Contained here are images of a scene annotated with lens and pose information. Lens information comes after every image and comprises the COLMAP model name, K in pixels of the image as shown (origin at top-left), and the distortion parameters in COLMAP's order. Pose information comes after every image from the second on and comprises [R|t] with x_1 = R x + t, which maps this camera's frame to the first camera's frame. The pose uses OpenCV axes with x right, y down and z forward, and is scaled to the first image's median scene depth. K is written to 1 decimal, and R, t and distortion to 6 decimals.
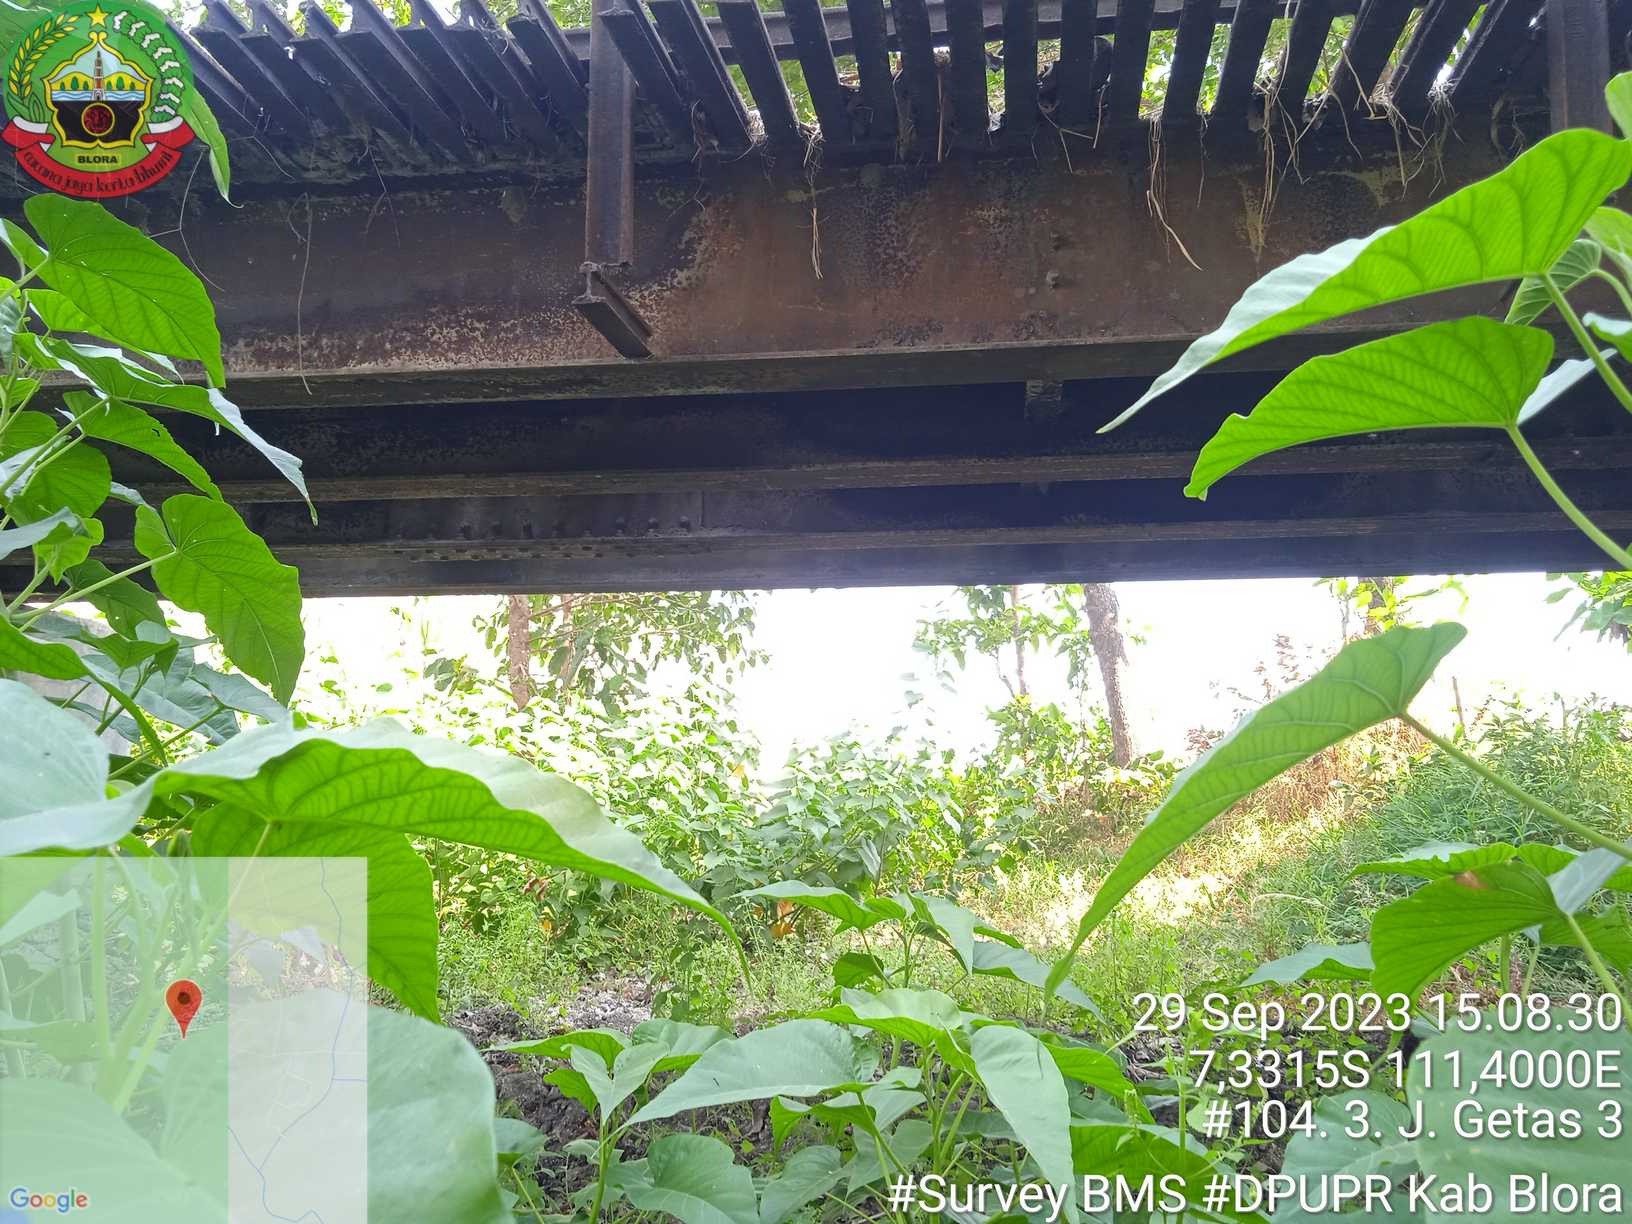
lens RADIAL K [[1329.0, 0, 820.3], [0, 1329.0, 601.2], [0, 0, 1]] dist [0.044774, -0.050932]
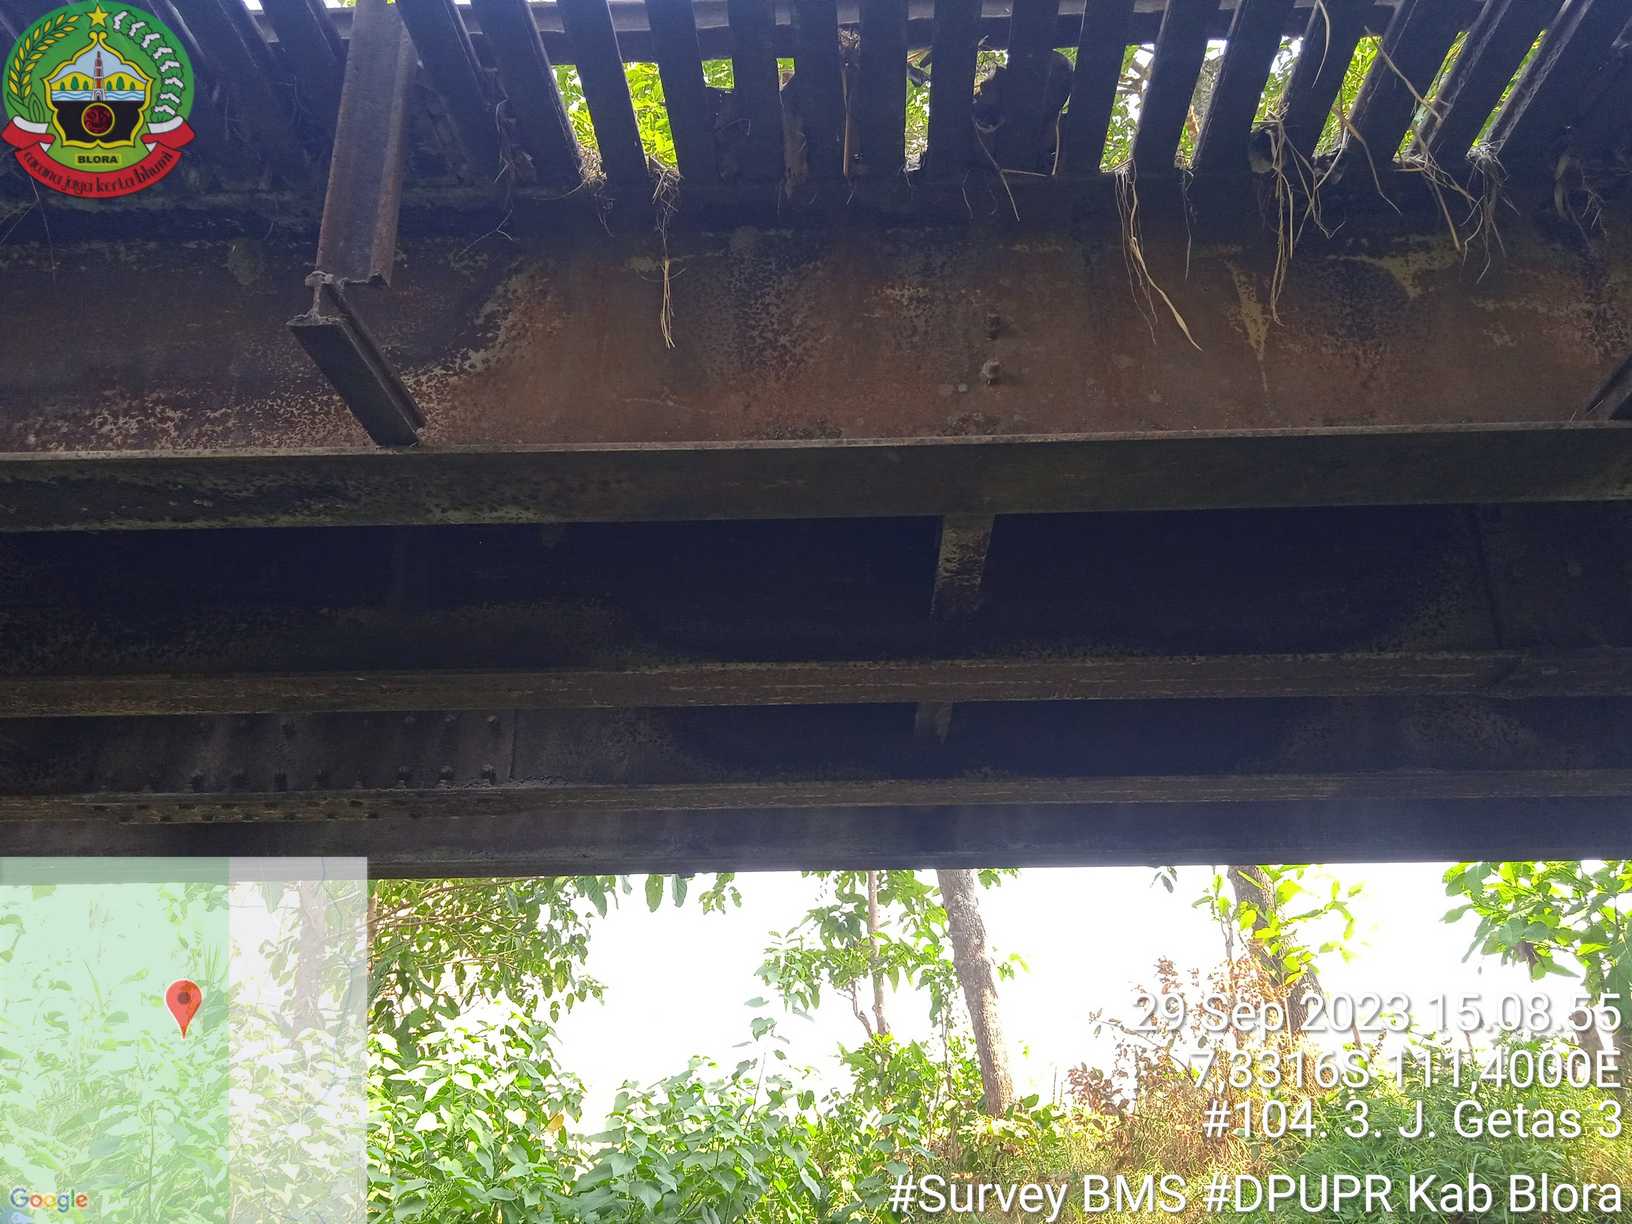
lens RADIAL K [[1329.0, 0, 816.3], [0, 1329.0, 622.9], [0, 0, 1]] dist [0.044774, -0.050932]
pose [[0.993728, 0.030224, 0.107659, 0.002731], [-0.004252, 0.972296, -0.233712, 0.037772], [-0.111740, 0.231789, 0.966327, 0.199771]]
